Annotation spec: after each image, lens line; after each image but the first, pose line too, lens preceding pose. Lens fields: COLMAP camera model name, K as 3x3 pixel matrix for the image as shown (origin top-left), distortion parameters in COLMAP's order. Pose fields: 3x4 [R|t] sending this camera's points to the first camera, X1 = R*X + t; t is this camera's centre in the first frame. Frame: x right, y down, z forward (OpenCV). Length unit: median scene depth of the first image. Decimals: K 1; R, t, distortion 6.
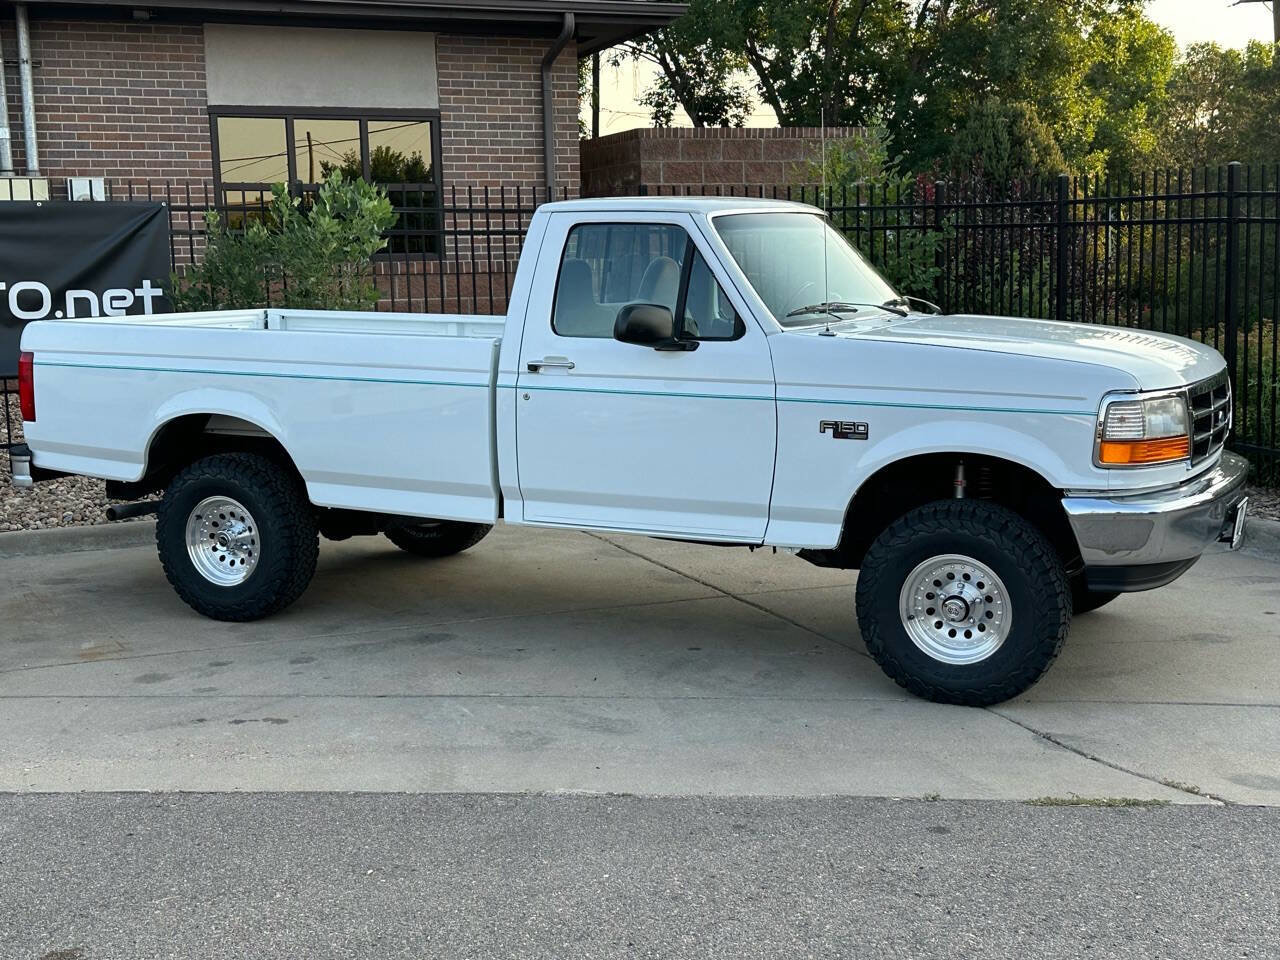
lens RADIAL K [[1652.6, 0, 635.0], [0, 1652.6, 480.1], [0, 0, 1]] dist [0.212612, -0.496219]
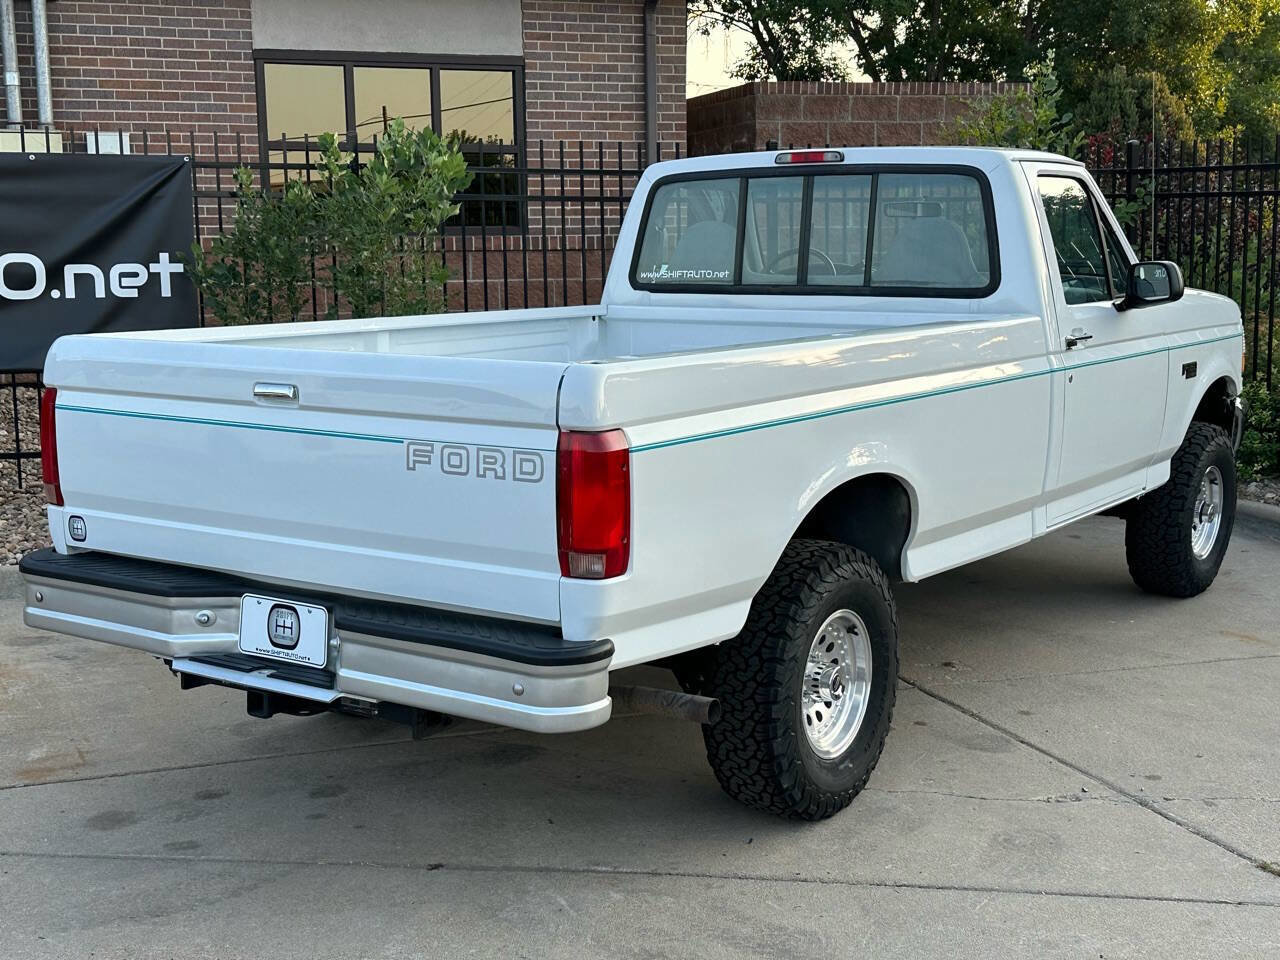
lens RADIAL K [[1657.0, 0, 633.7], [0, 1657.0, 469.8], [0, 0, 1]] dist [0.224858, -0.555049]
pose [[0.998942, 0.014827, -0.043539, -0.022704], [-0.014693, 0.999886, 0.003402, -0.016898], [0.043584, -0.002758, 0.999046, 0.162446]]
